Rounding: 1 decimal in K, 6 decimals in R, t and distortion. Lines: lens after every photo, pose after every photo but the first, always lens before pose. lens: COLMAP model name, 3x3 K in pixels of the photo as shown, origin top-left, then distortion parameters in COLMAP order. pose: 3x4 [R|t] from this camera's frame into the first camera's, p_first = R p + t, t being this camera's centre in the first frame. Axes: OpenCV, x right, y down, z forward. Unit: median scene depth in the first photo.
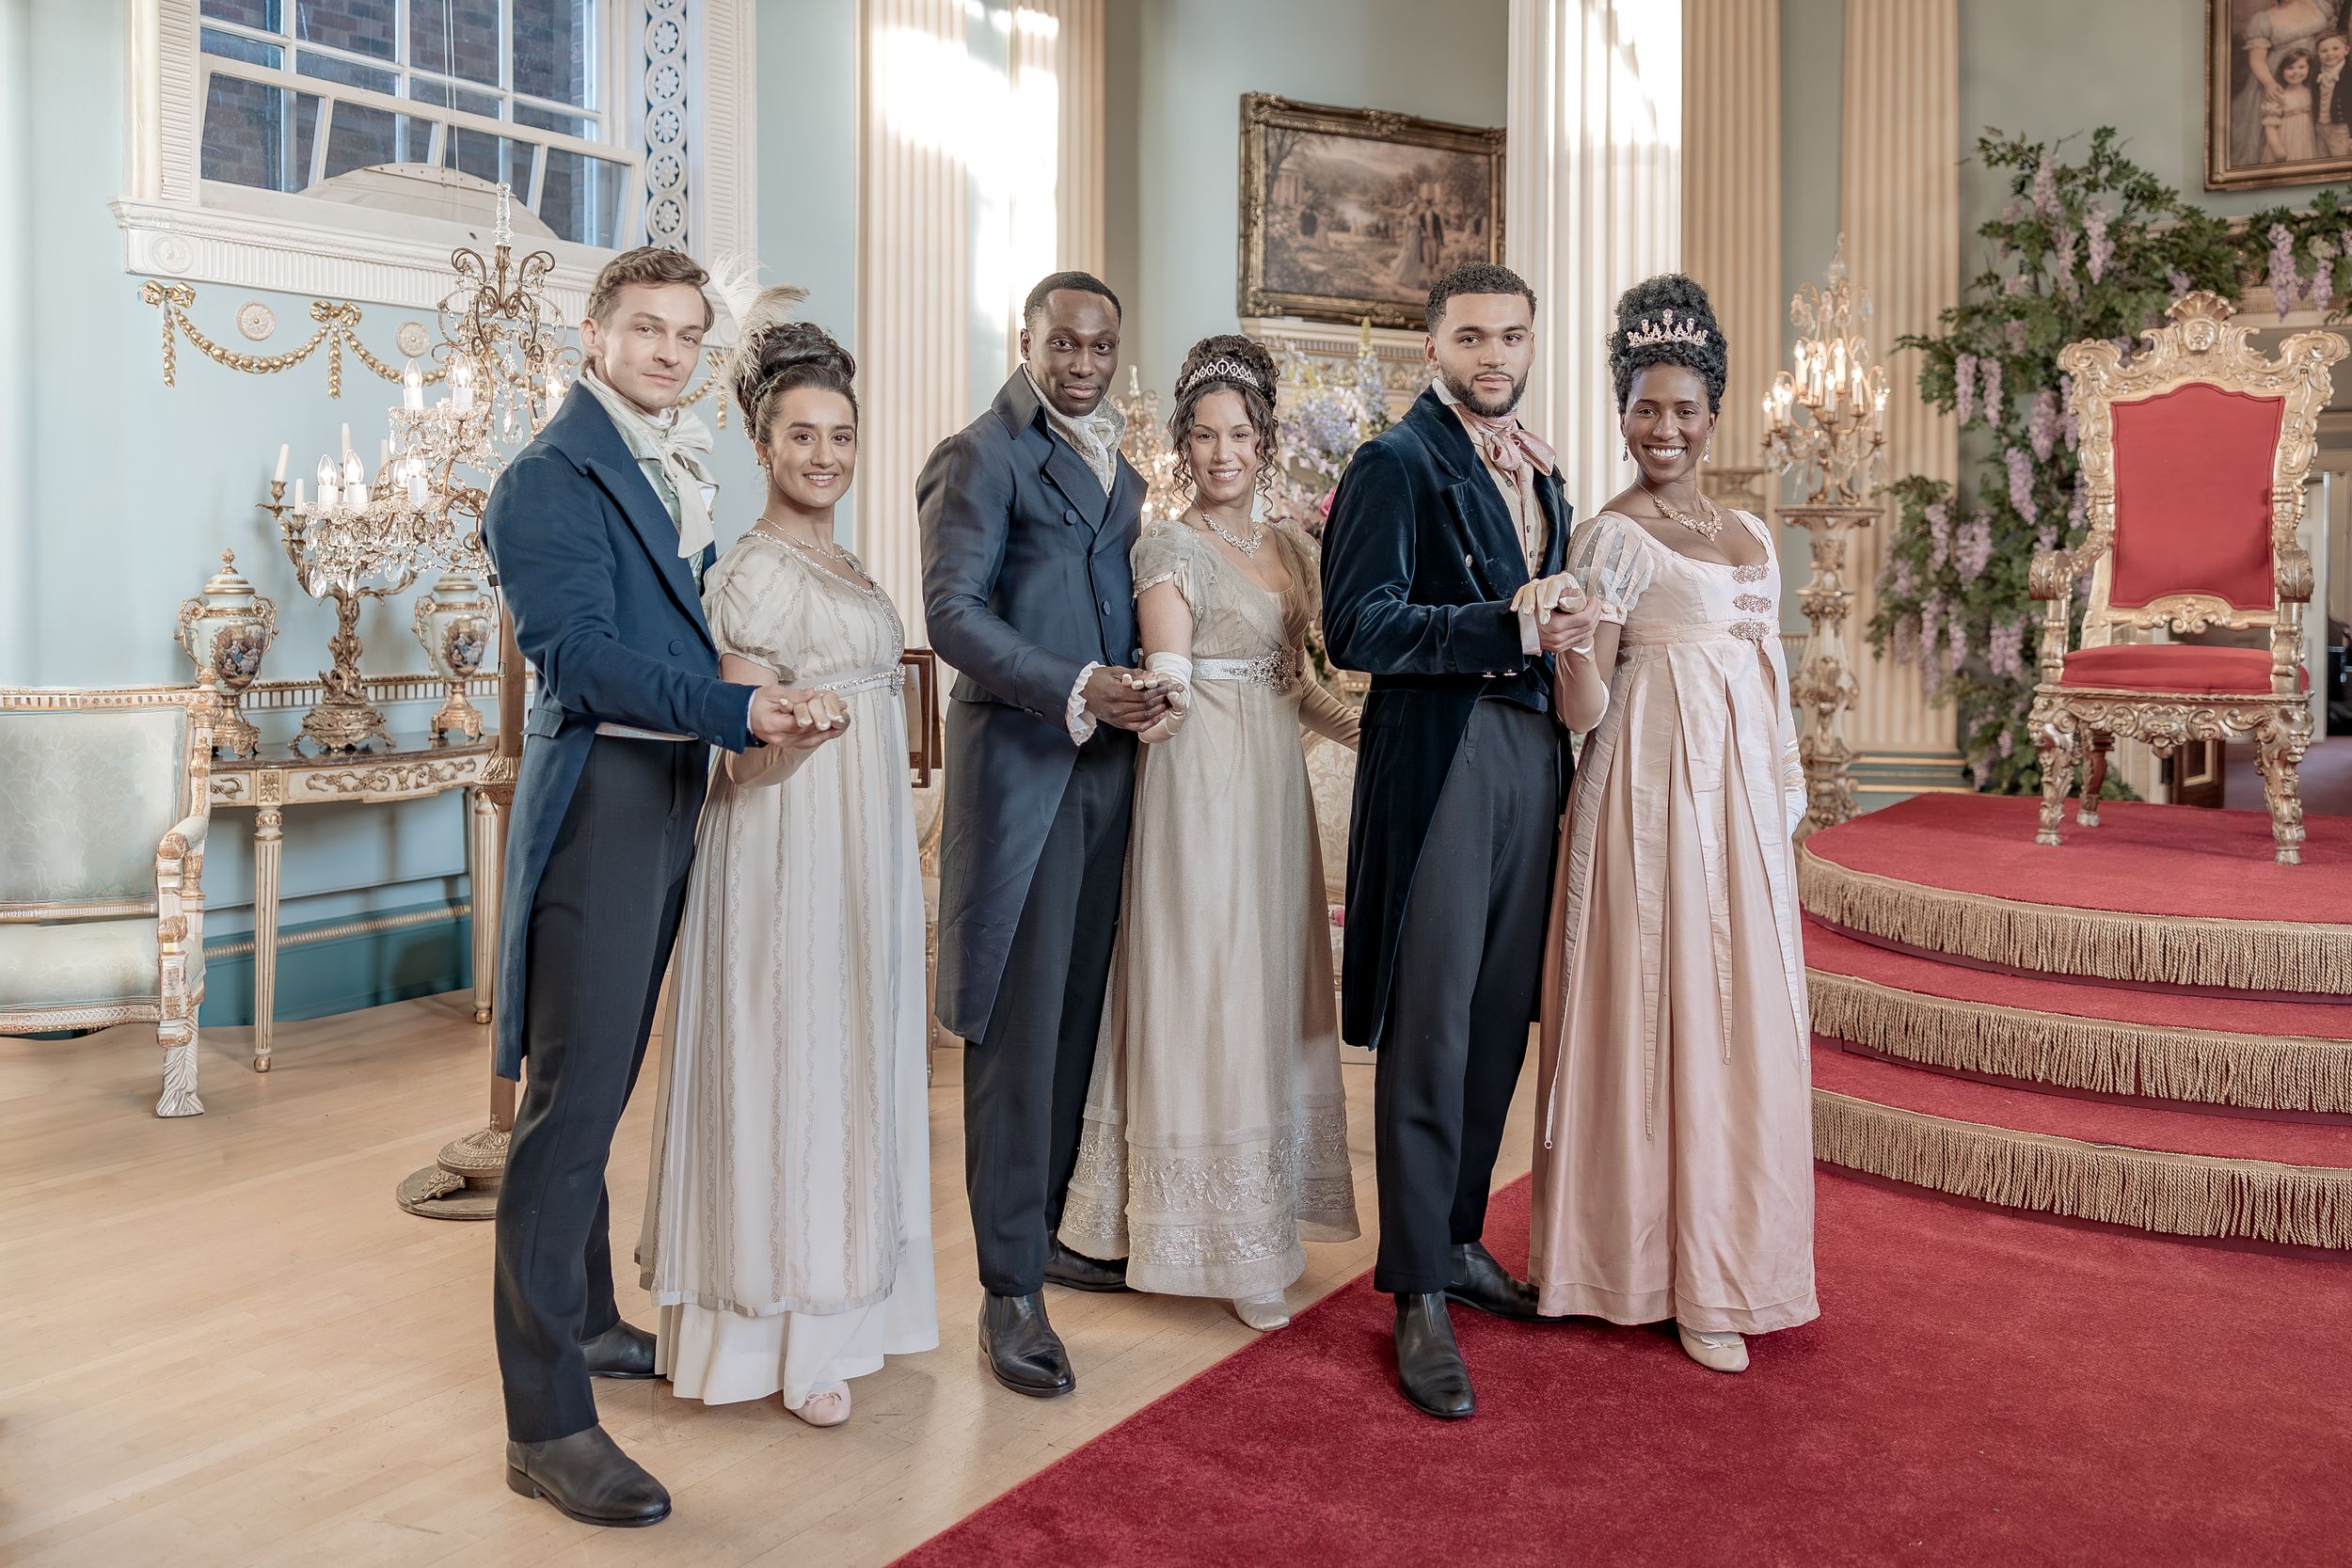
lens RADIAL K [[1920.8, 0, 1212.0], [0, 1920.8, 575.5], [0, 0, 1]] dist [0.014556, 0.002501]
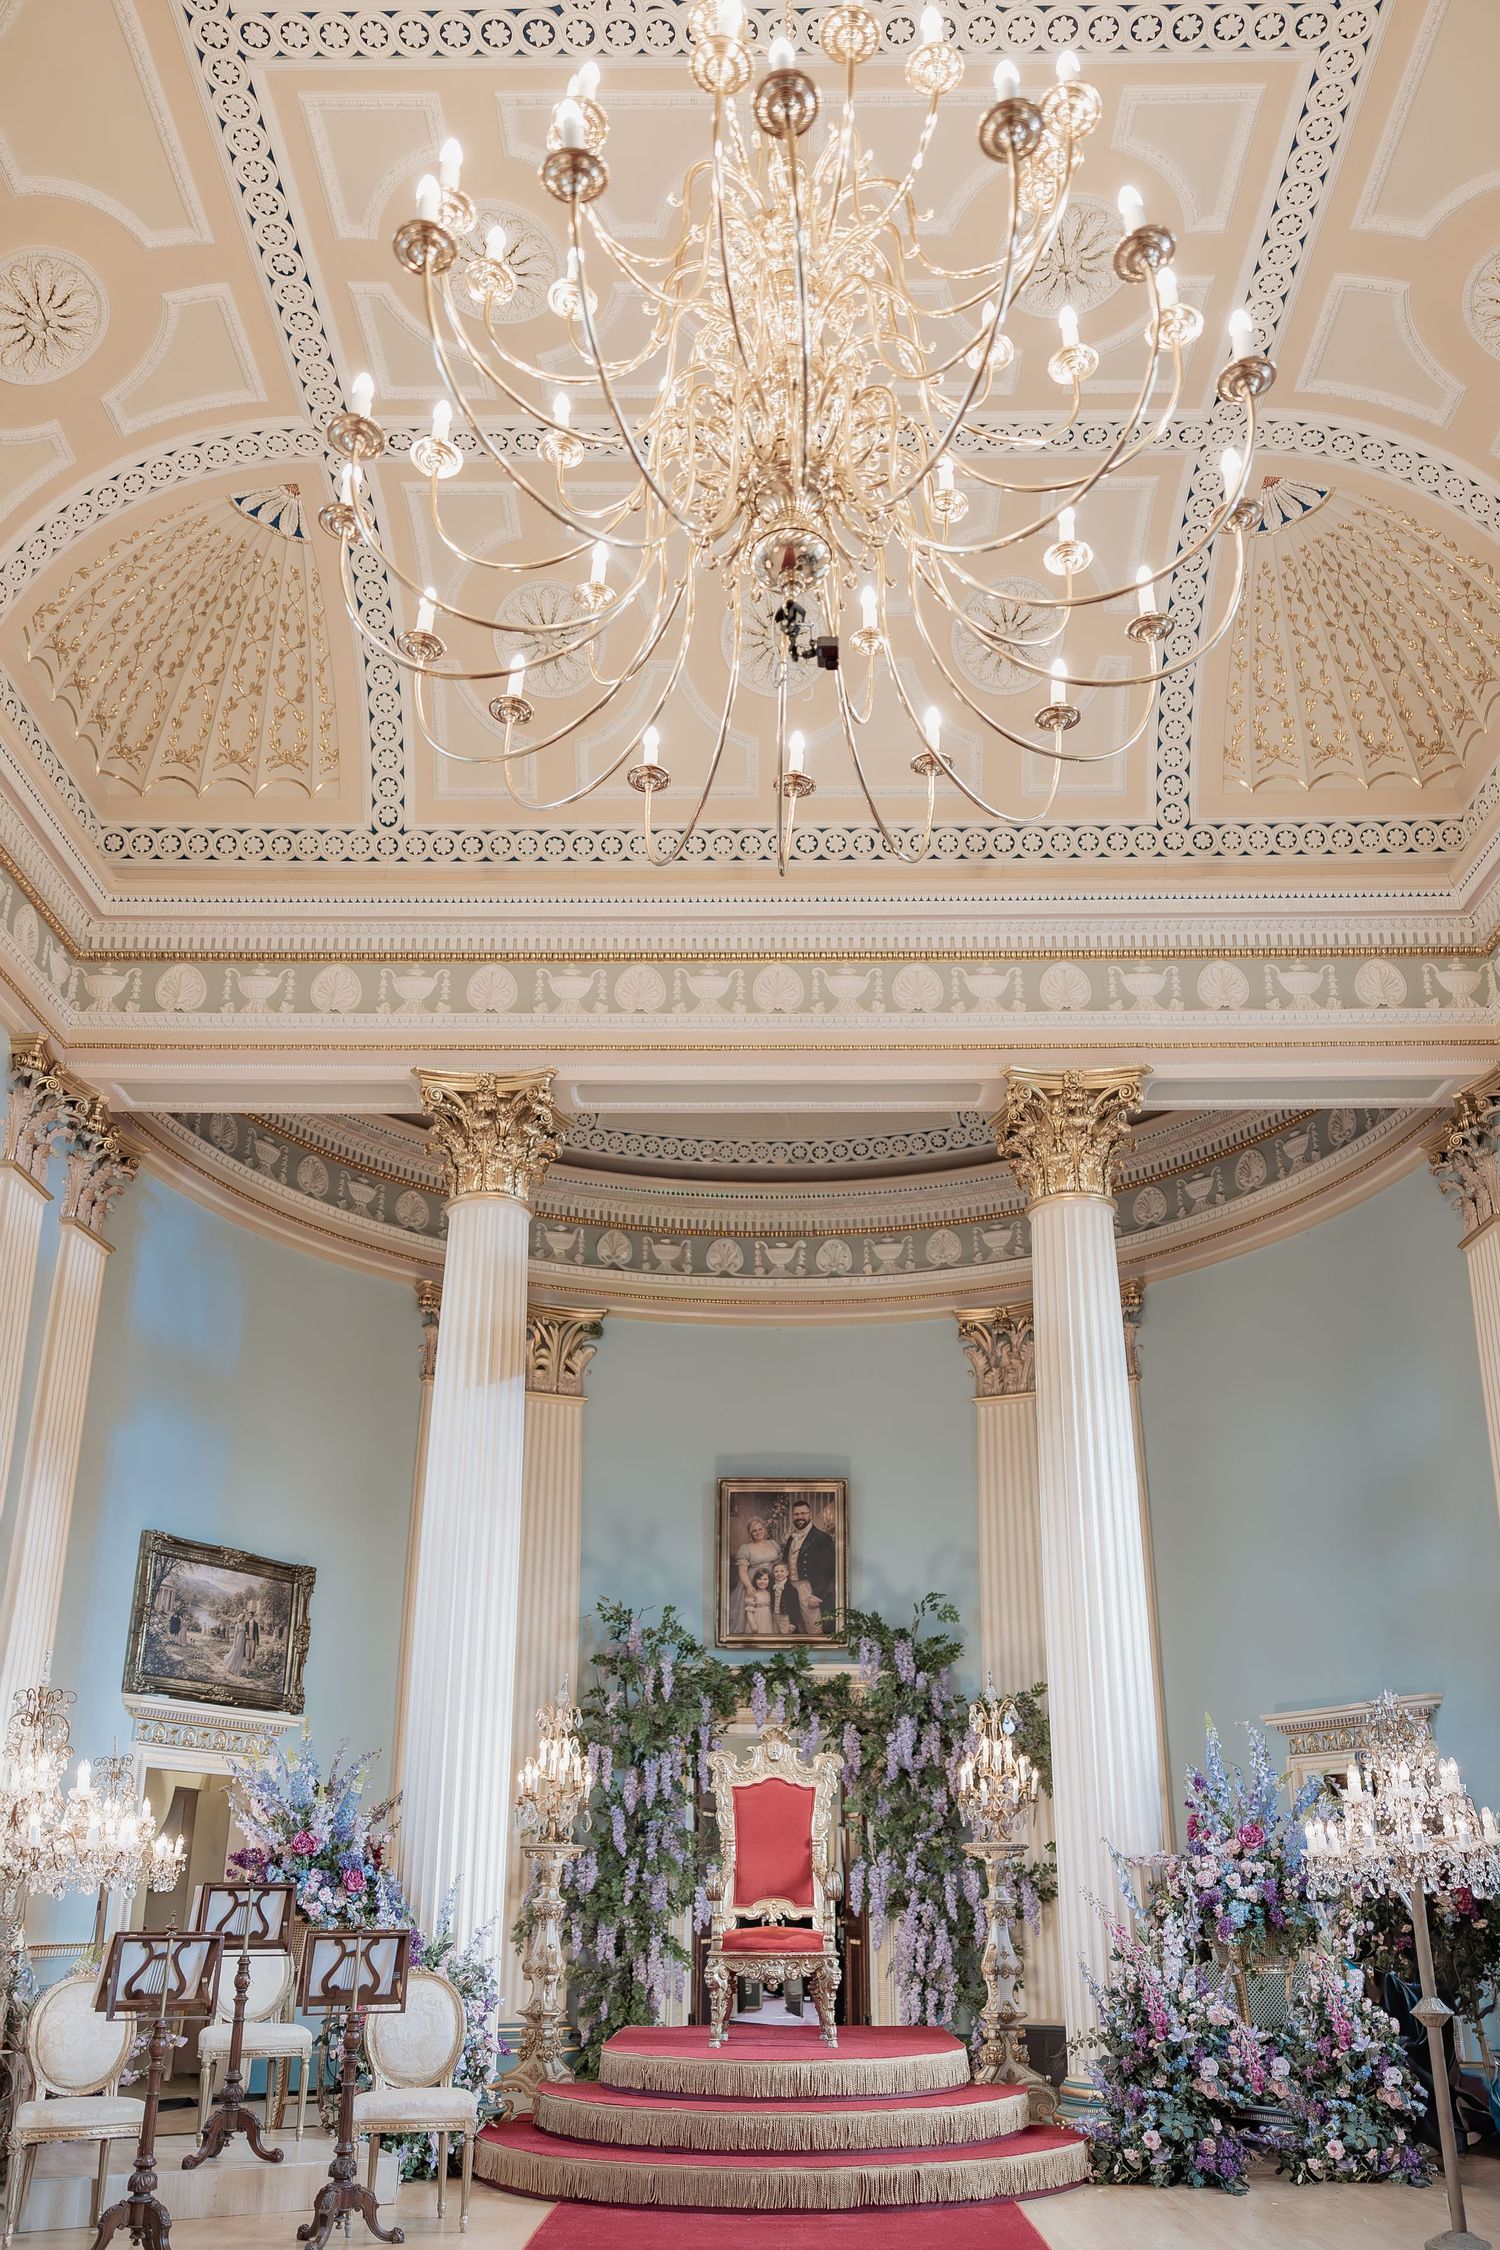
lens RADIAL K [[1837.6, 0, 763.3], [0, 1837.6, 1259.0], [0, 0, 1]] dist [0.014556, 0.002501]
pose [[0.826734, 0.181212, 0.532610, -0.361210], [0.005530, 0.944042, -0.329779, 0.008582], [-0.562566, 0.275585, 0.779469, -0.355404]]
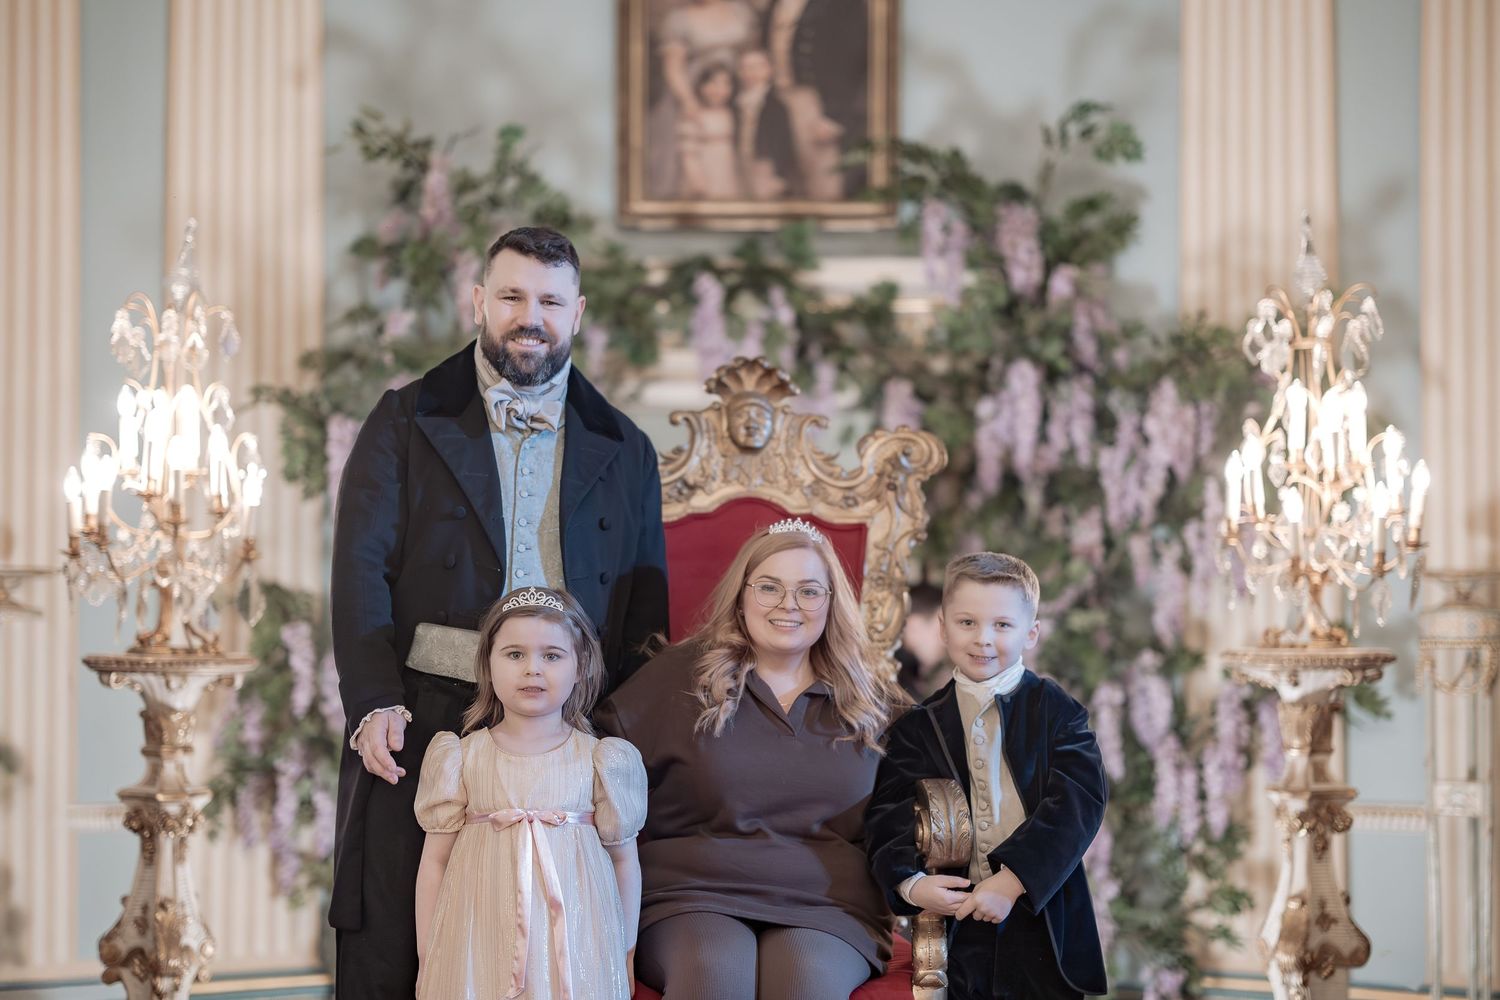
lens RADIAL K [[2136.4, 0, 748.6], [0, 2136.4, 523.8], [0, 0, 1]] dist [0.027932, 0.003882]
pose [[0.821326, 0.020223, 0.570100, 0.063391], [0.008969, 0.998790, -0.048350, -0.034645], [-0.570388, 0.044825, 0.820151, 0.261223]]
